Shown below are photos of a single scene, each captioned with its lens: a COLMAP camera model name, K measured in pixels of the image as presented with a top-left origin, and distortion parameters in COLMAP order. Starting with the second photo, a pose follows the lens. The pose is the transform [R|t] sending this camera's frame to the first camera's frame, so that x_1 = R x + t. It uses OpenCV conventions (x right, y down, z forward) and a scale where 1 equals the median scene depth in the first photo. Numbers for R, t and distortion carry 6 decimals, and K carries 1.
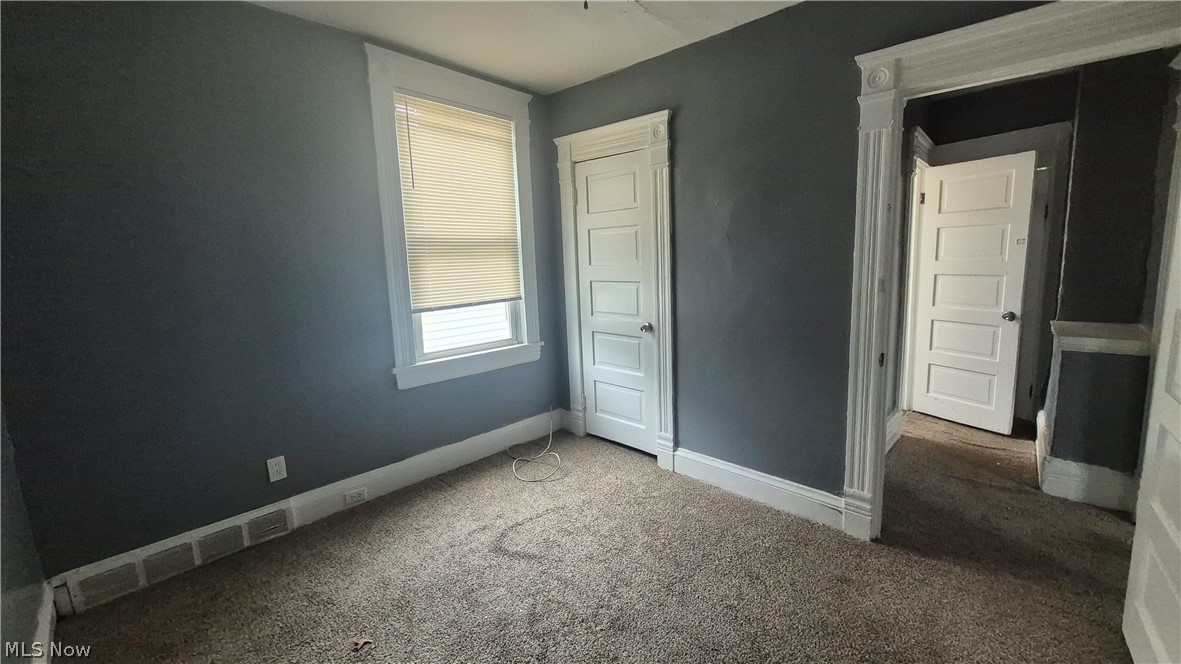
lens RADIAL K [[466.3, 0, 599.4], [0, 466.3, 326.0], [0, 0, 1]] dist [-0.002924, -0.000274]
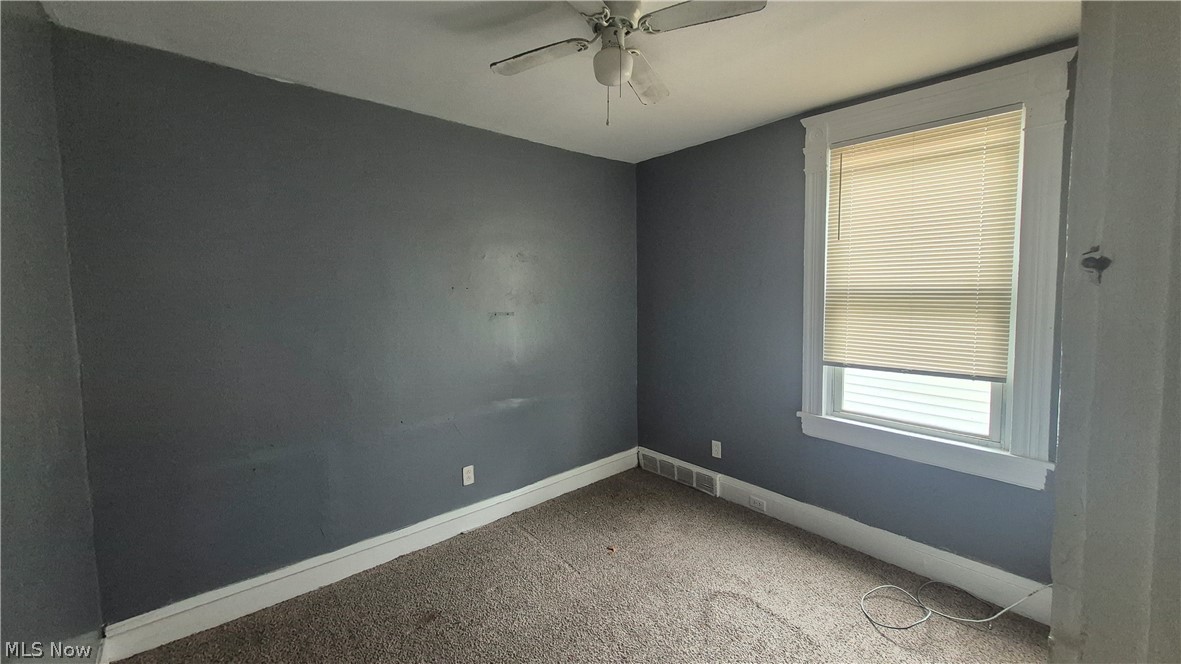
lens RADIAL K [[466.3, 0, 599.5], [0, 466.3, 327.3], [0, 0, 1]] dist [-0.002924, -0.000274]
pose [[-0.095229, 0.107309, -0.989655, 0.633457], [-0.137662, 0.983201, 0.119856, -0.162949], [0.985891, 0.147652, -0.078857, 0.608514]]
